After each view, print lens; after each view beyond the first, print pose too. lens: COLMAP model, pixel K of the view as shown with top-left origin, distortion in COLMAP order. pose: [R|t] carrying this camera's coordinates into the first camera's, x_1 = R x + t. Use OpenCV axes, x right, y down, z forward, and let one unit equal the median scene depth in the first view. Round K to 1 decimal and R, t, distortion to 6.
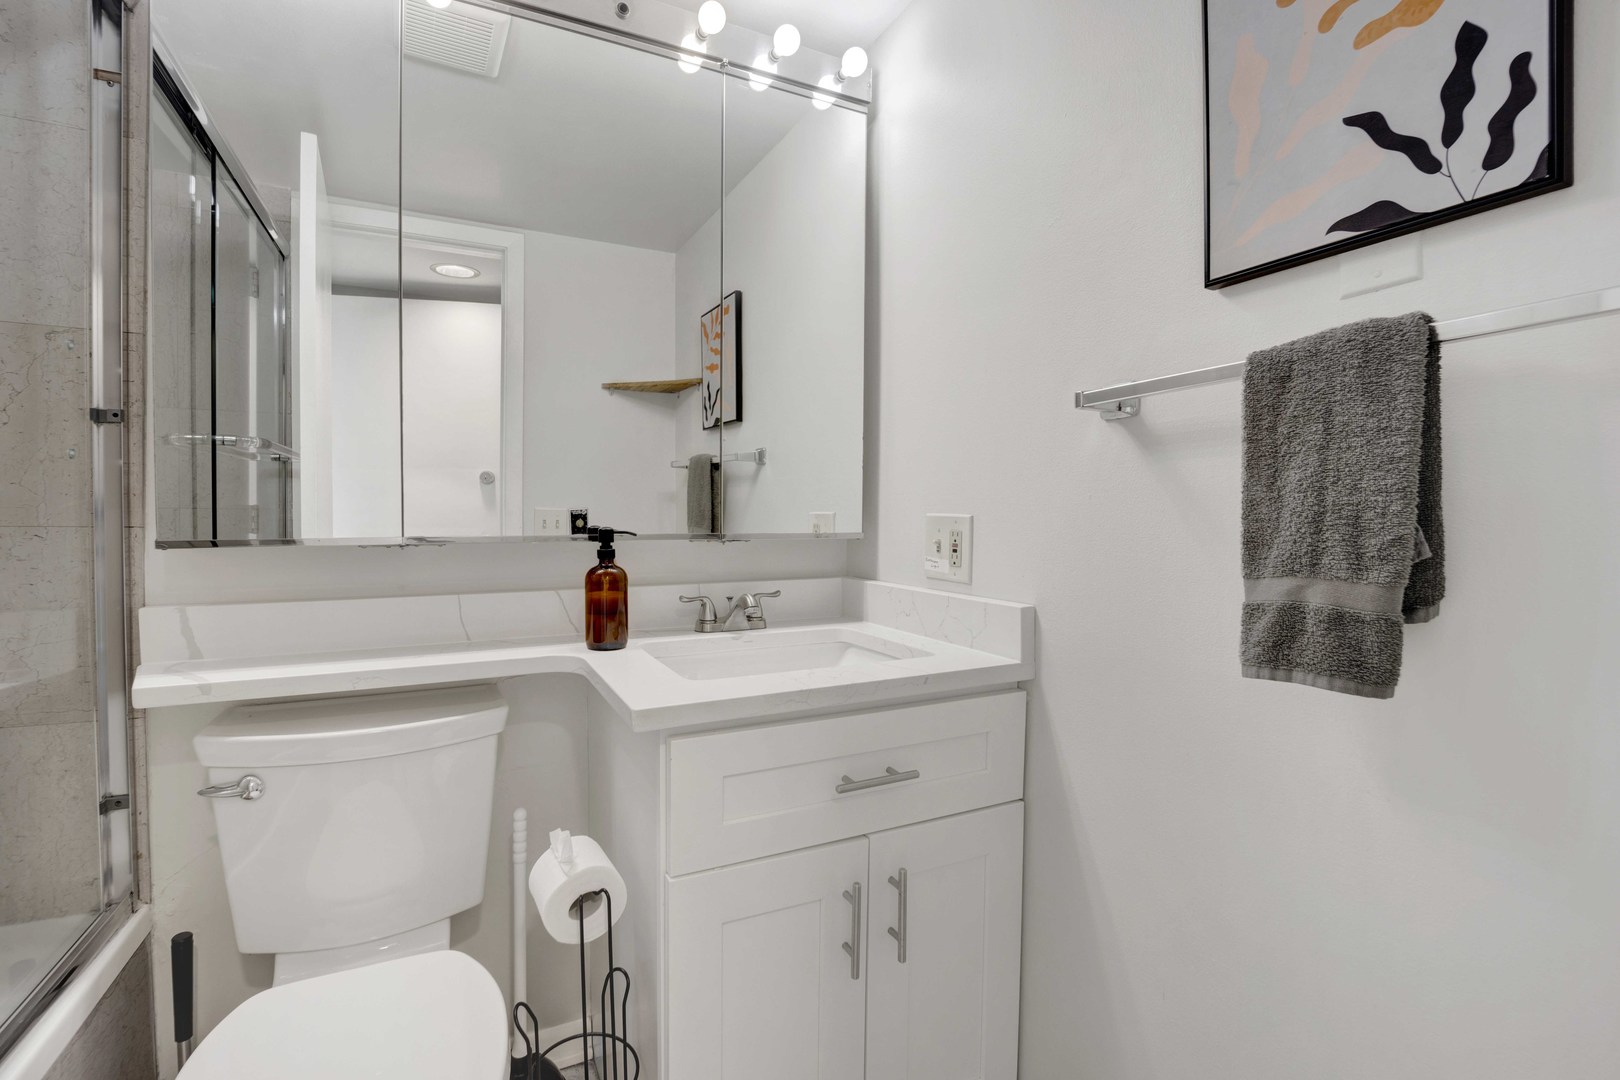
lens RADIAL K [[677.6, 0, 810.0], [0, 677.6, 540.0], [0, 0, 1]] dist [-0.018152, -0.000296]
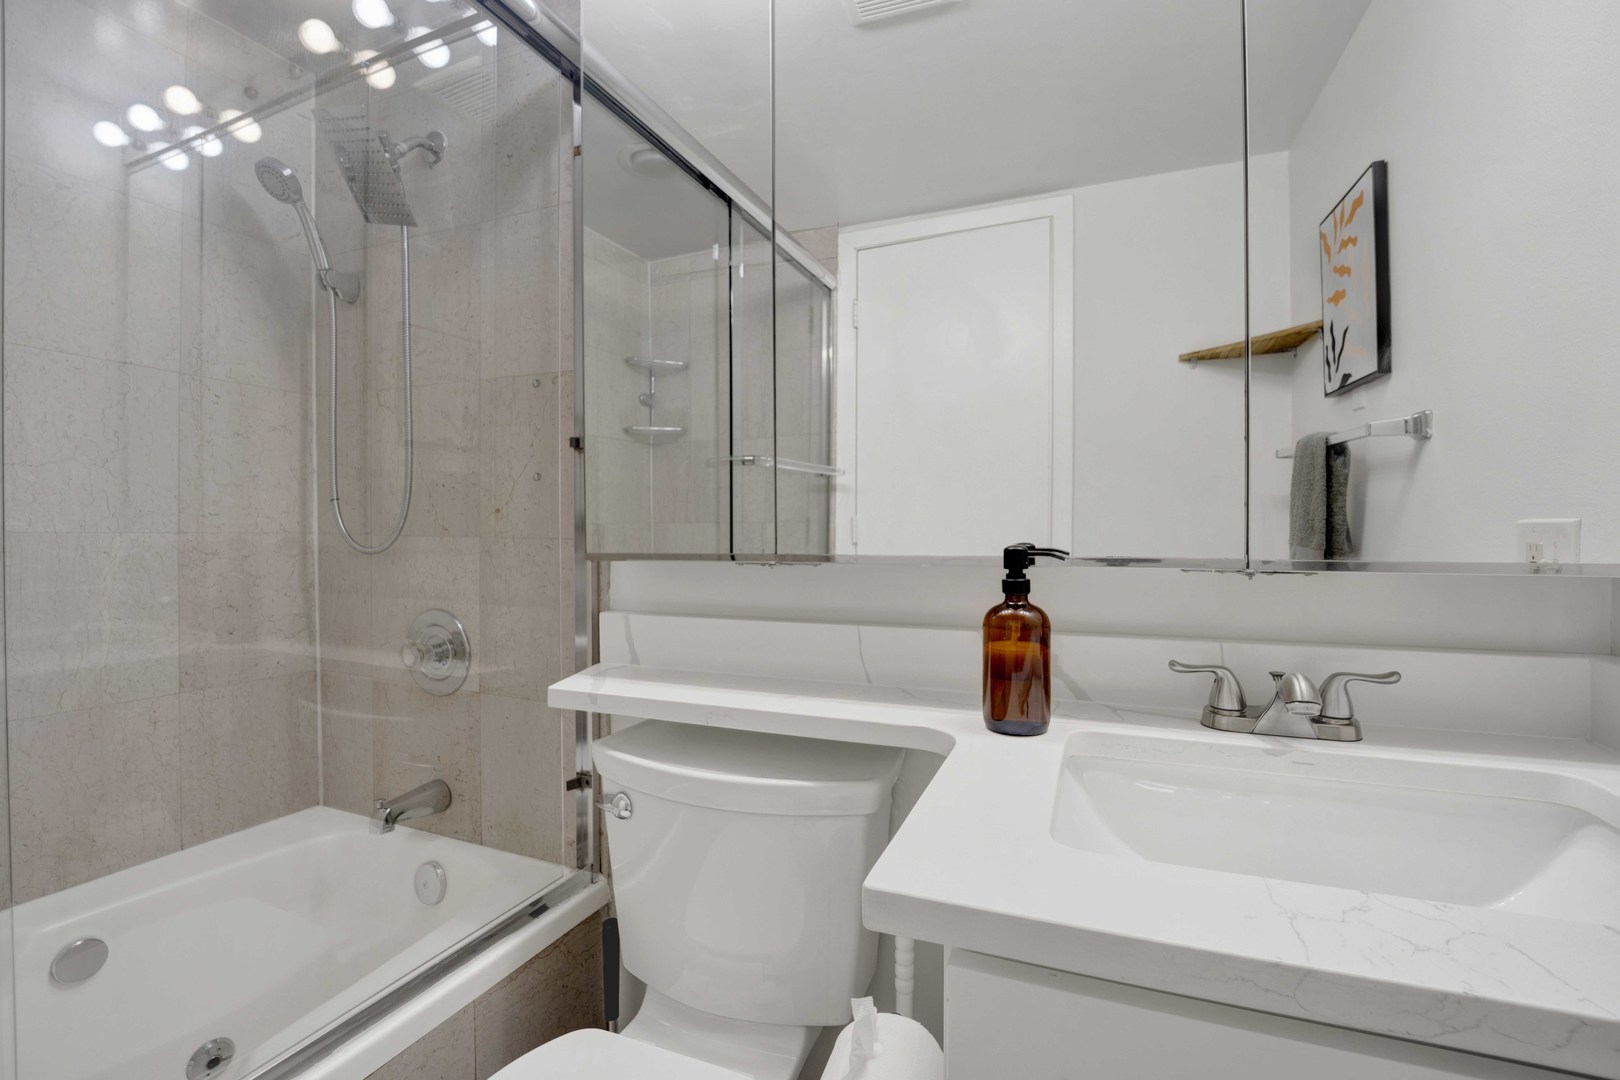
lens RADIAL K [[705.9, 0, 810.0], [0, 705.9, 540.0], [0, 0, 1]] dist [-0.021578, -0.000775]
pose [[0.632209, 0.005820, -0.774776, 0.080356], [-0.023859, 0.999644, -0.011960, -0.008954], [0.774430, 0.026047, 0.632123, 0.321366]]
